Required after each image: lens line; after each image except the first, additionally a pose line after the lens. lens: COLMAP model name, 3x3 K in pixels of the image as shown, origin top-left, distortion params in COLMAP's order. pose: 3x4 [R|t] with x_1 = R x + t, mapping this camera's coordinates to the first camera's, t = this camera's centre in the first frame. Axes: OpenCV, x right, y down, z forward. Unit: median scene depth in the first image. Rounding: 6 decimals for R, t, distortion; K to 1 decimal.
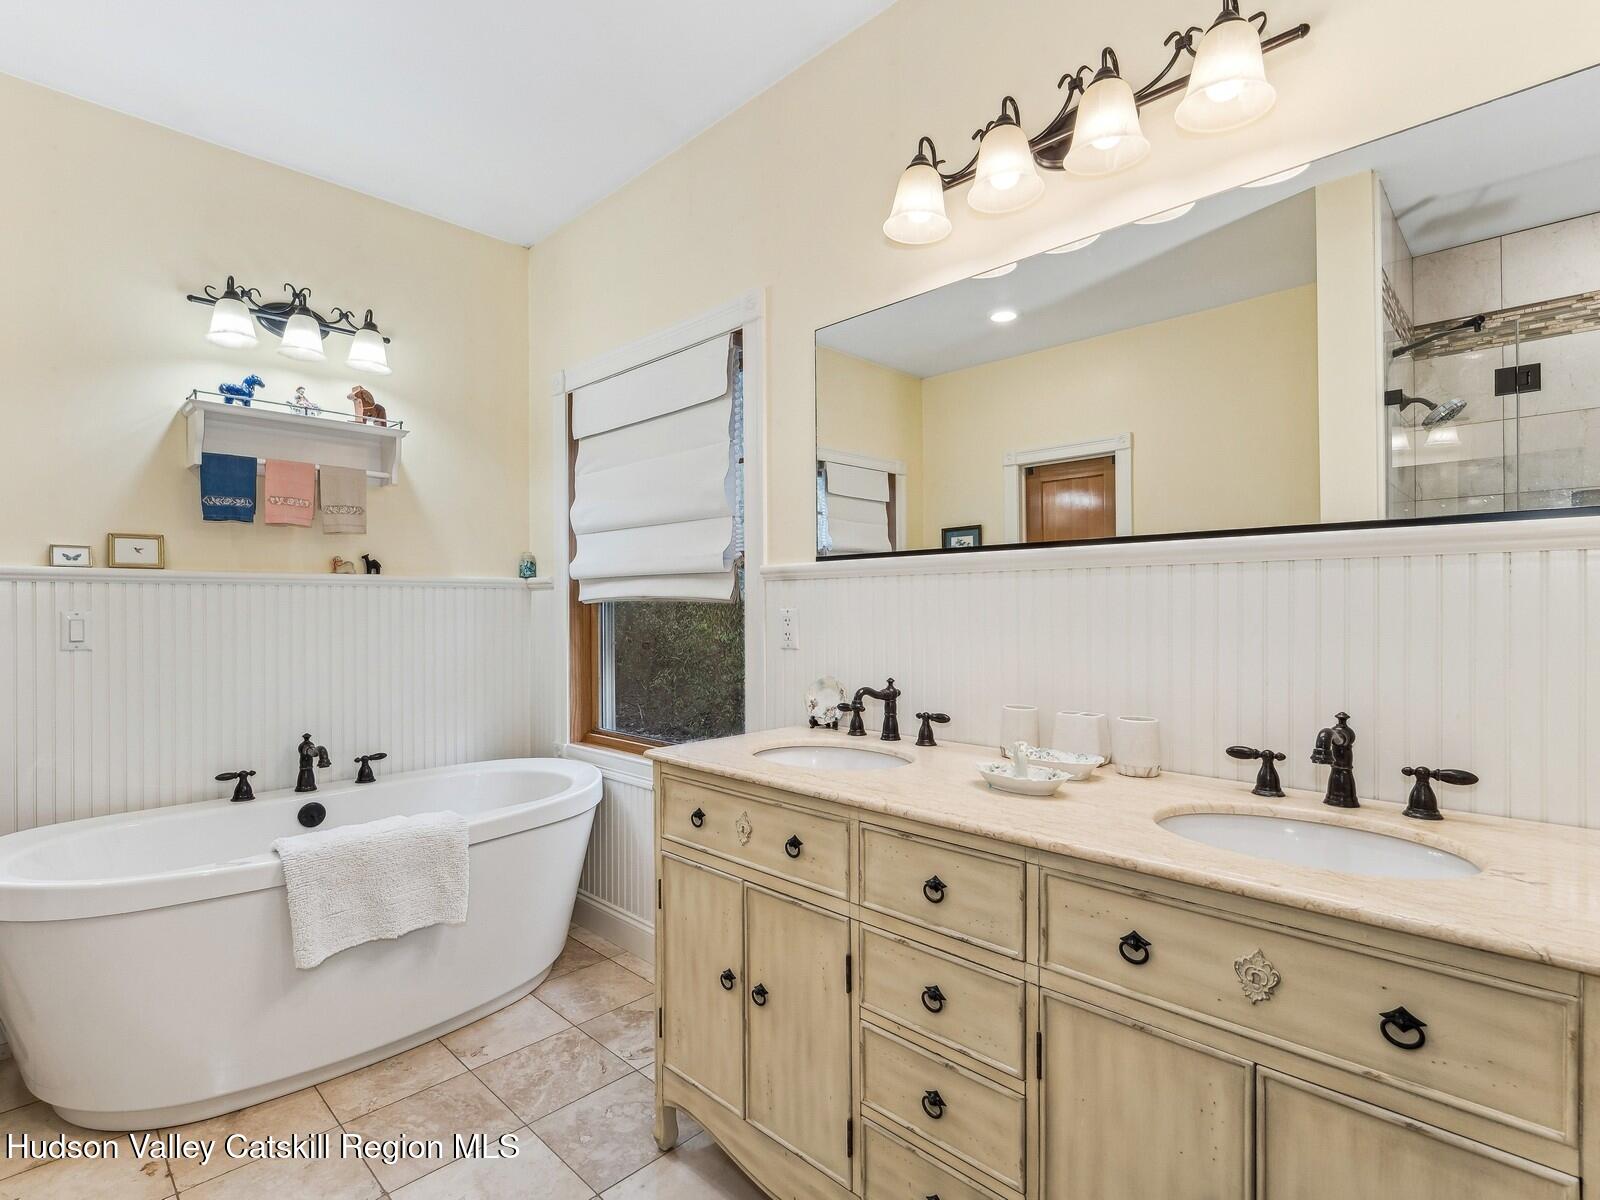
lens RADIAL K [[782.3, 0, 796.8], [0, 782.3, 601.4], [0, 0, 1]] dist [-0.012709, -0.000498]
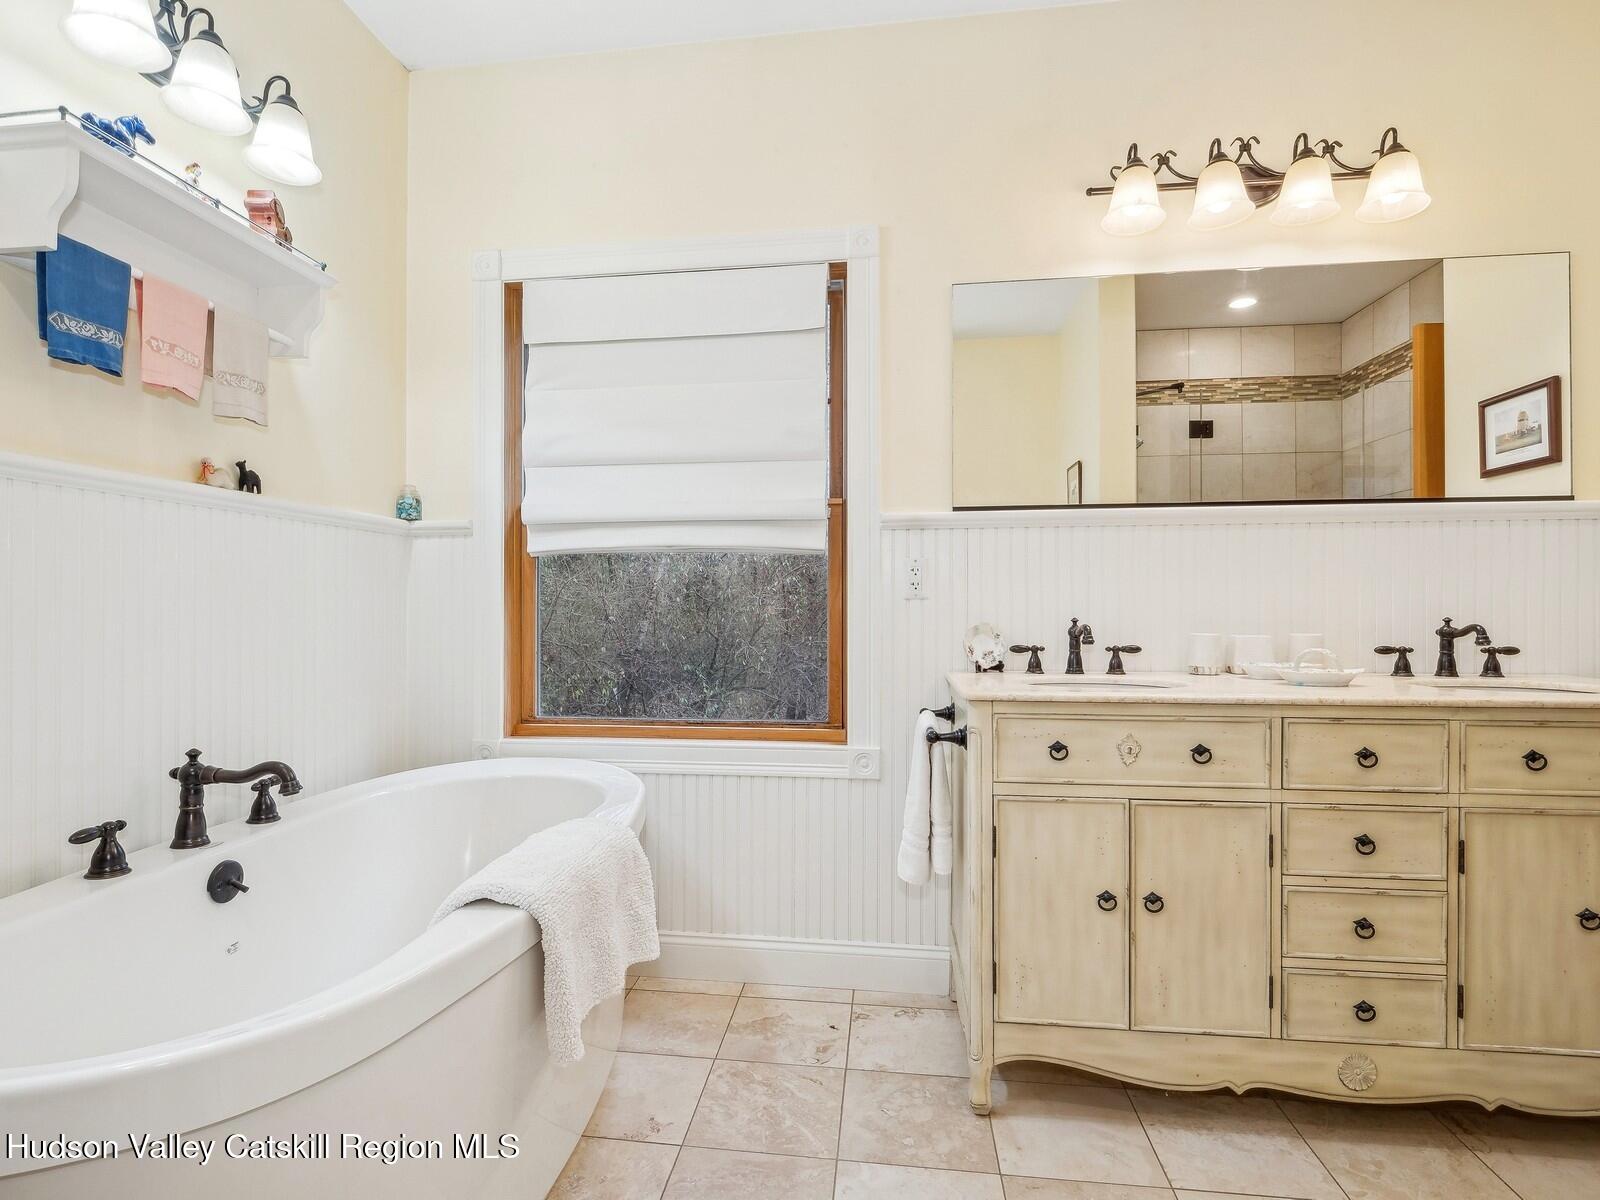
lens RADIAL K [[782.3, 0, 796.8], [0, 782.3, 601.4], [0, 0, 1]] dist [-0.012709, -0.000498]
pose [[0.802505, 0.004442, 0.596629, -0.850556], [-0.003892, 0.999990, -0.002210, 0.078615], [-0.596633, -0.000549, 0.802514, 0.348919]]
